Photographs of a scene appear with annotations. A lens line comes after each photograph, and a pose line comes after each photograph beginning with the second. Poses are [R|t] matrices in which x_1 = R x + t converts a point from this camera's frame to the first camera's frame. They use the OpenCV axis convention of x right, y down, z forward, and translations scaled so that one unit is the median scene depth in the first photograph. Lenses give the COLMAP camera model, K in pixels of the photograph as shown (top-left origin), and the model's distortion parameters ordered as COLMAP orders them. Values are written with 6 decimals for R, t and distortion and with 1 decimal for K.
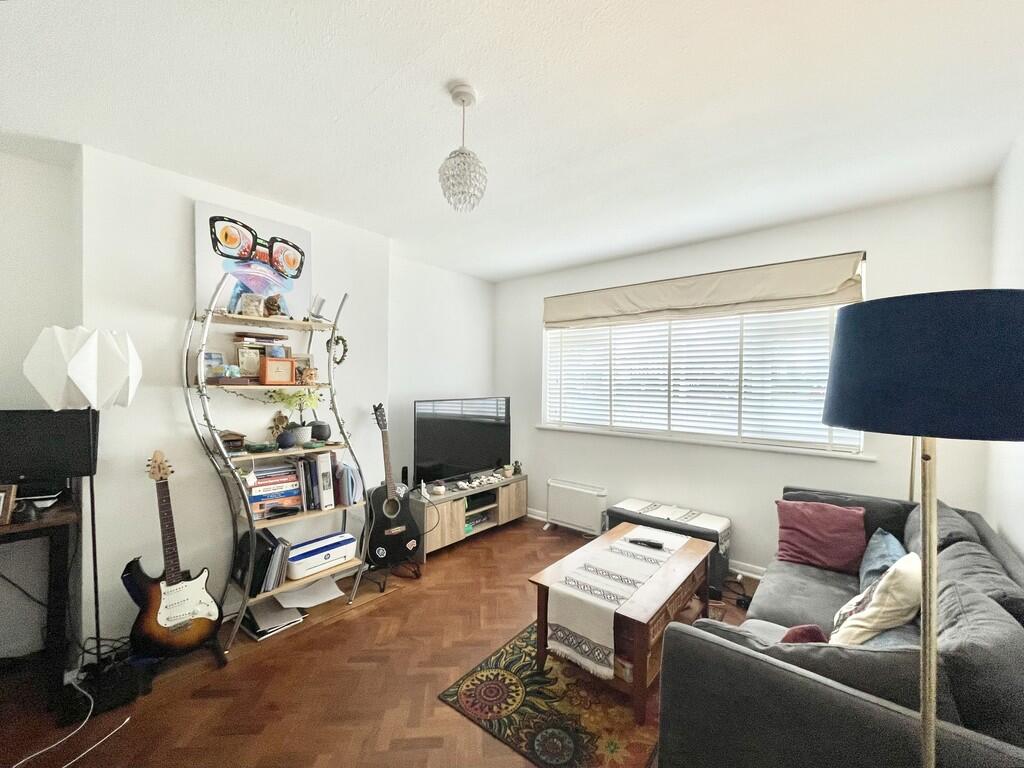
lens RADIAL K [[426.0, 0, 512.0], [0, 426.0, 384.0], [0, 0, 1]] dist [0.000667, 0.000145]
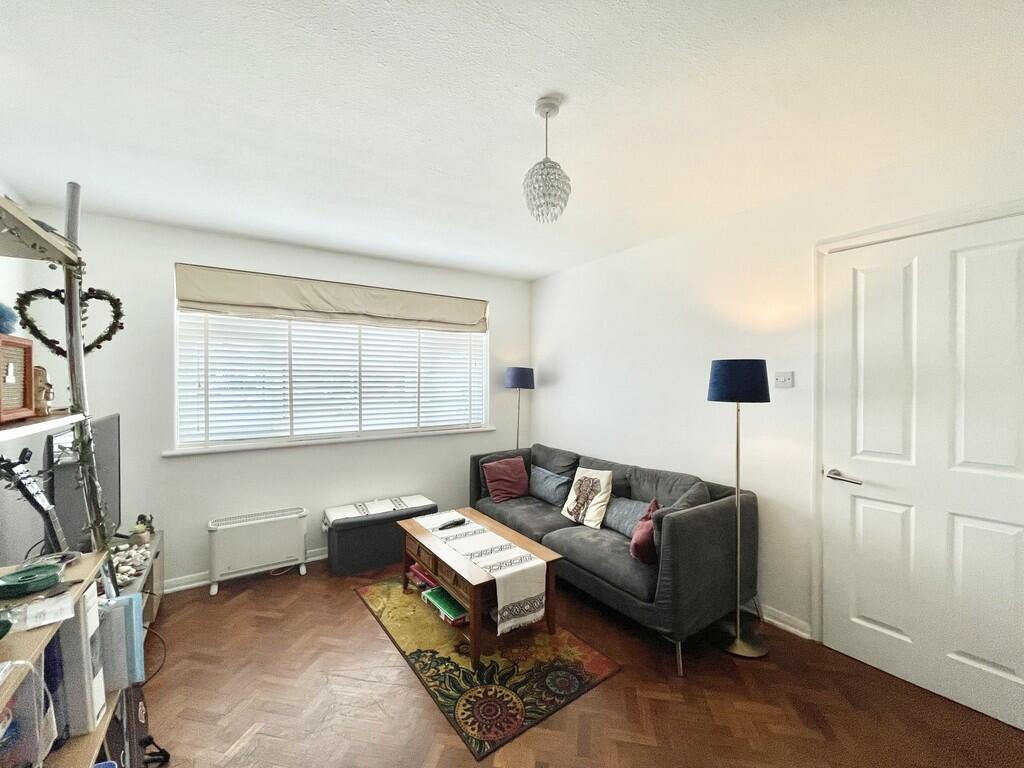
lens RADIAL K [[409.5, 0, 512.0], [0, 409.5, 384.0], [0, 0, 1]] dist [-0.001181, -0.000022]
pose [[0.275731, -0.017505, 0.961075, -0.619210], [0.009225, 0.999836, 0.015564, -0.022022], [-0.961190, 0.004574, 0.275848, 0.468638]]
